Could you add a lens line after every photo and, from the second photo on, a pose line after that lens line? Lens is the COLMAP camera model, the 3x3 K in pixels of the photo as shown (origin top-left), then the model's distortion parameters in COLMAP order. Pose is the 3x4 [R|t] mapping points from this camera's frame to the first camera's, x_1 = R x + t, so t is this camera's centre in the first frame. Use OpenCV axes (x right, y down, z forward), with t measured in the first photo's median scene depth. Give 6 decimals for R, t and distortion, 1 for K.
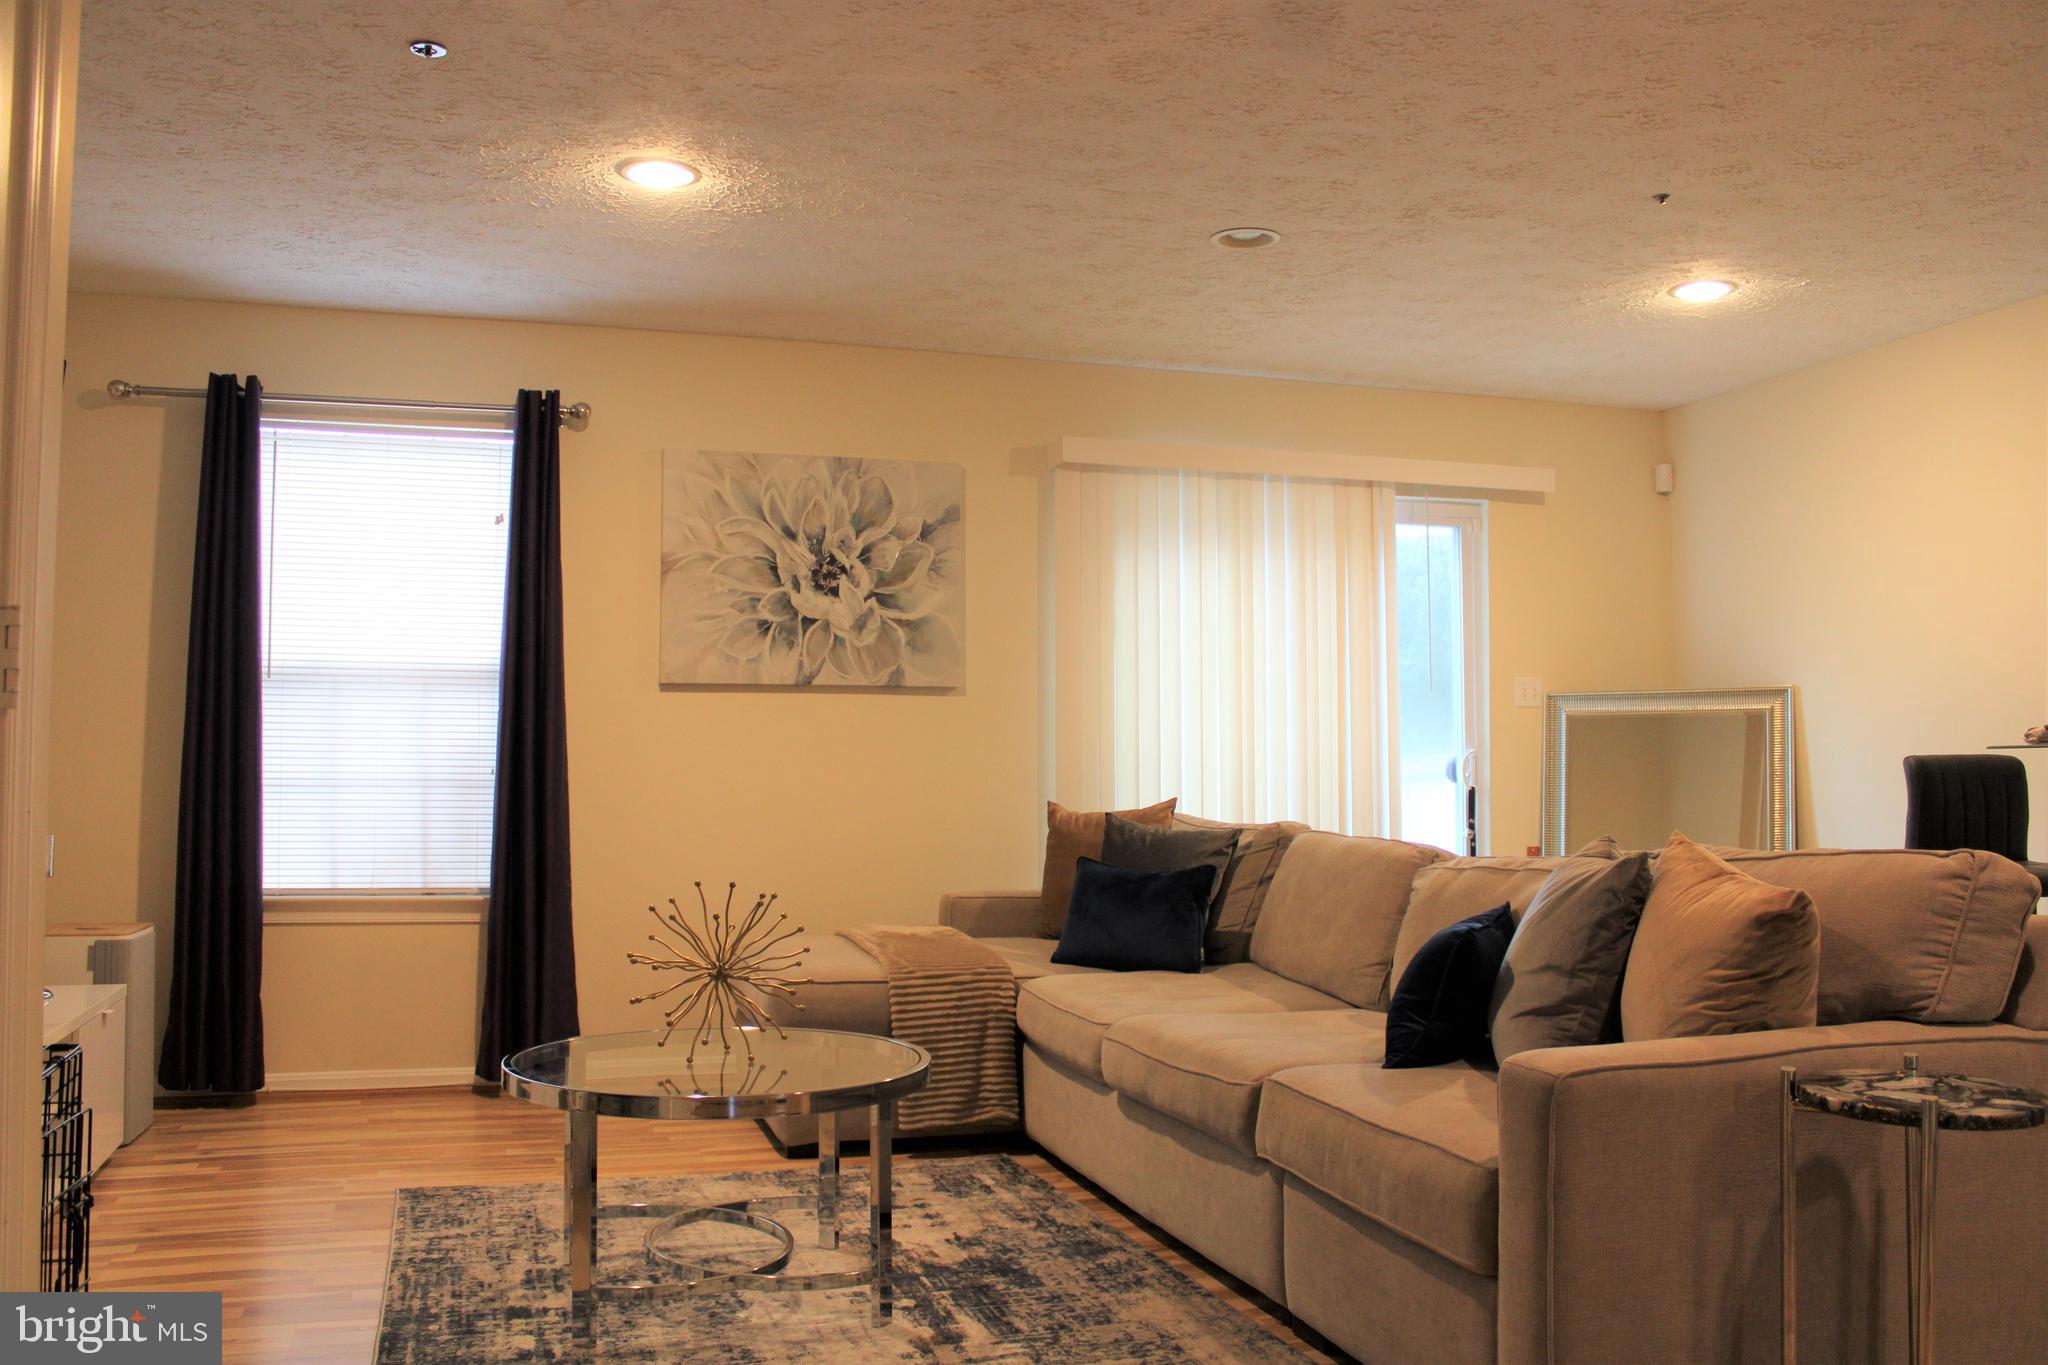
lens RADIAL K [[1708.5, 0, 1021.5], [0, 1708.5, 682.4], [0, 0, 1]] dist [-0.157792, 0.126986]
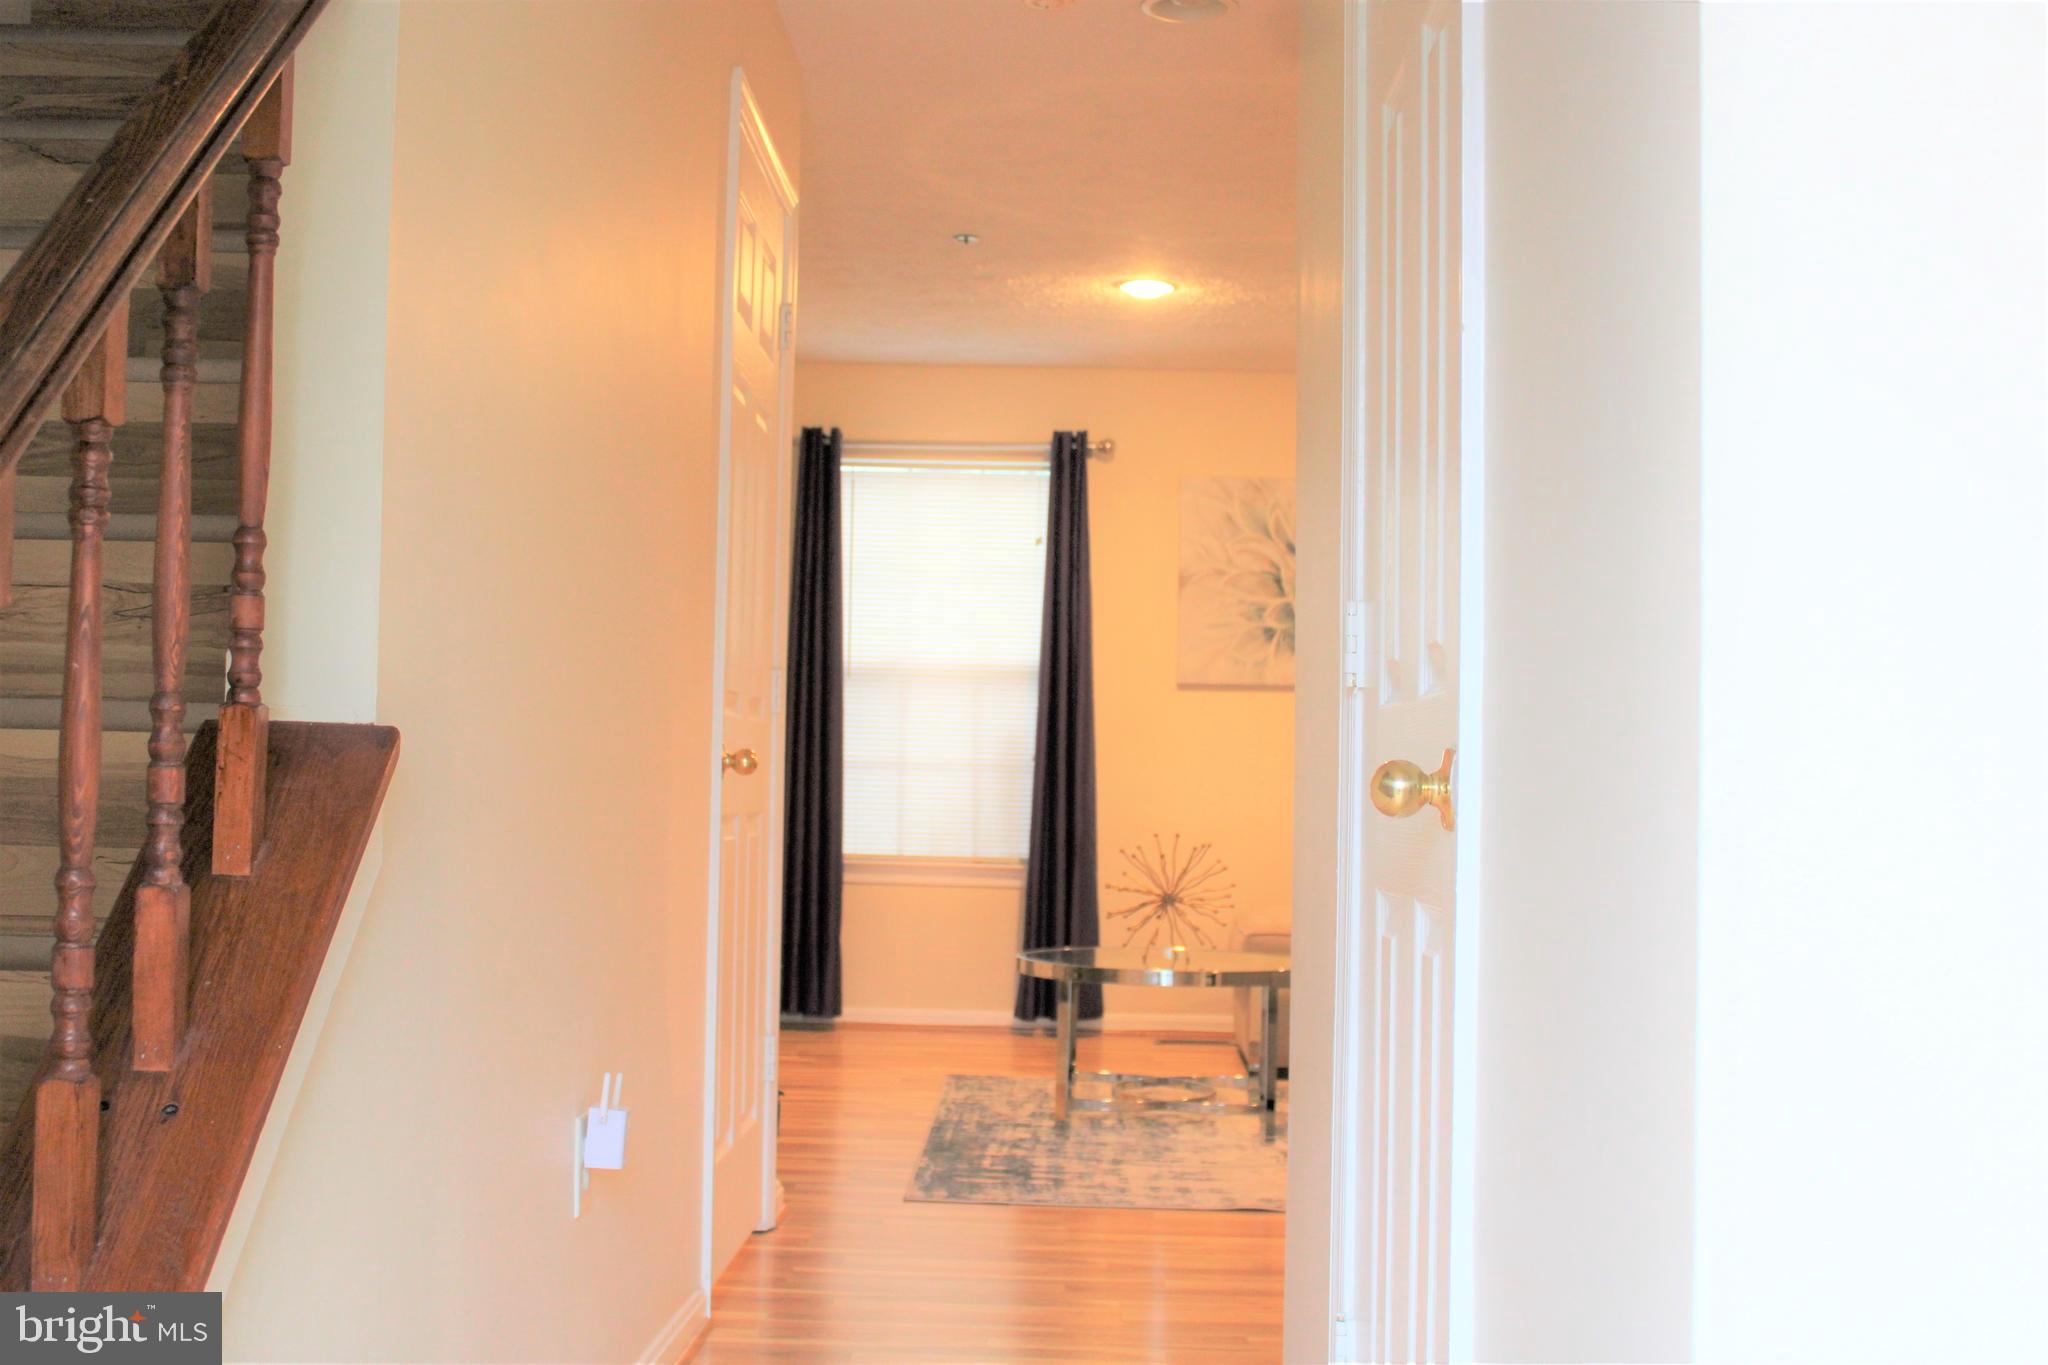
lens RADIAL K [[2333.4, 0, 1019.7], [0, 2333.4, 679.4], [0, 0, 1]] dist [-0.011757, 0.000000]
pose [[0.945308, 0.005802, -0.326128, 0.194345], [-0.003146, 0.999957, 0.008671, -0.015240], [0.326164, -0.007171, 0.945286, -0.504251]]
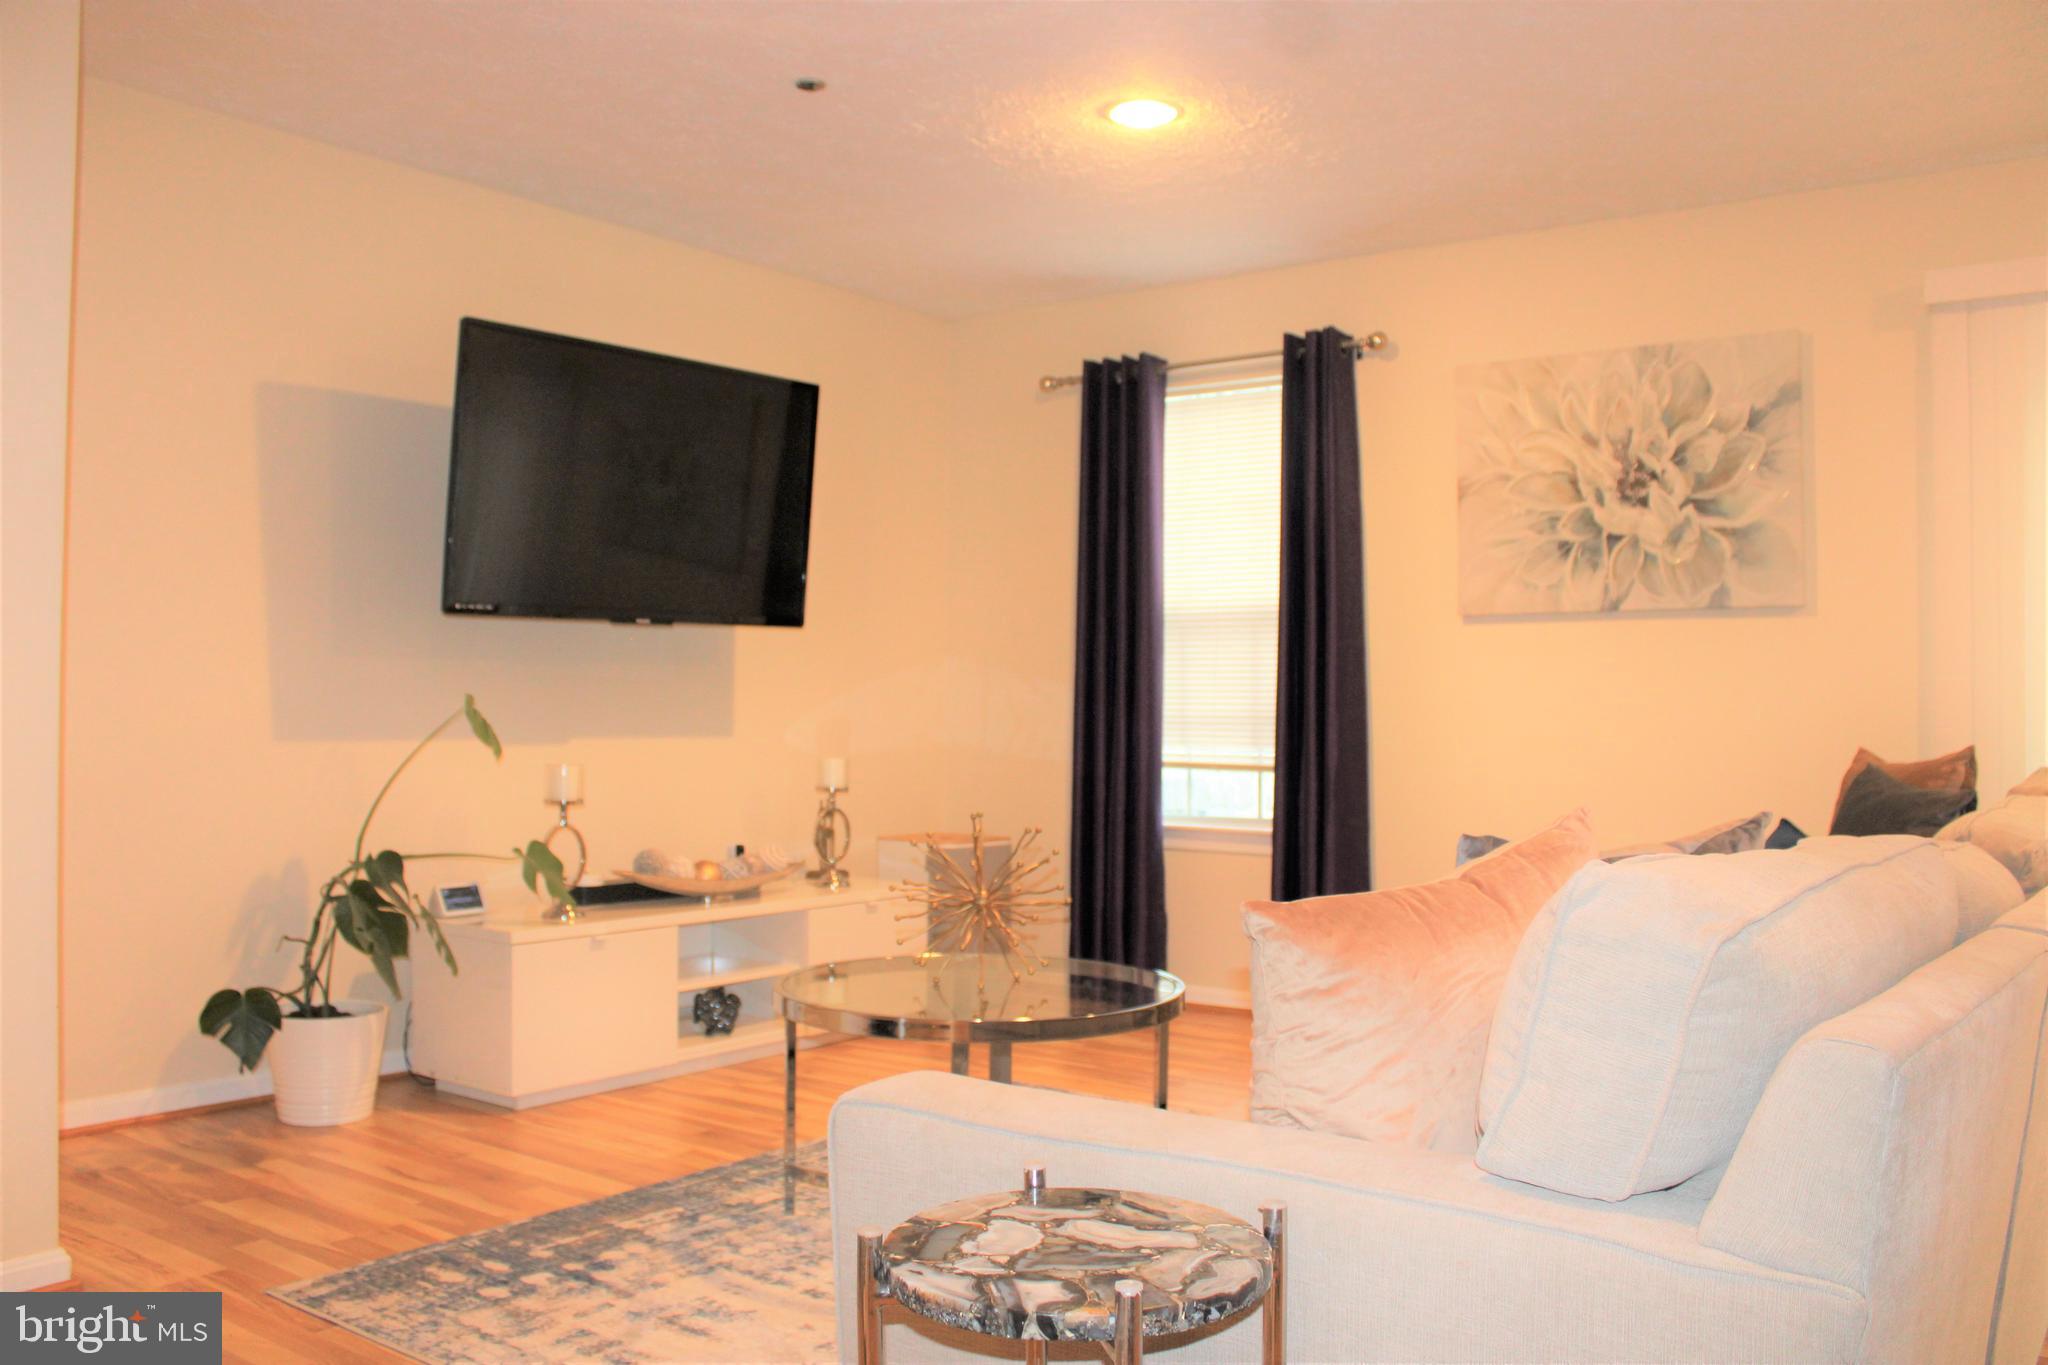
lens RADIAL K [[1708.5, 0, 1021.3], [0, 1708.5, 680.8], [0, 0, 1]] dist [-0.157792, 0.126986]
pose [[0.594403, -0.010632, -0.804097, 0.388983], [0.035914, 0.999266, 0.013335, 0.014885], [0.803365, -0.036805, 0.594349, 0.243610]]
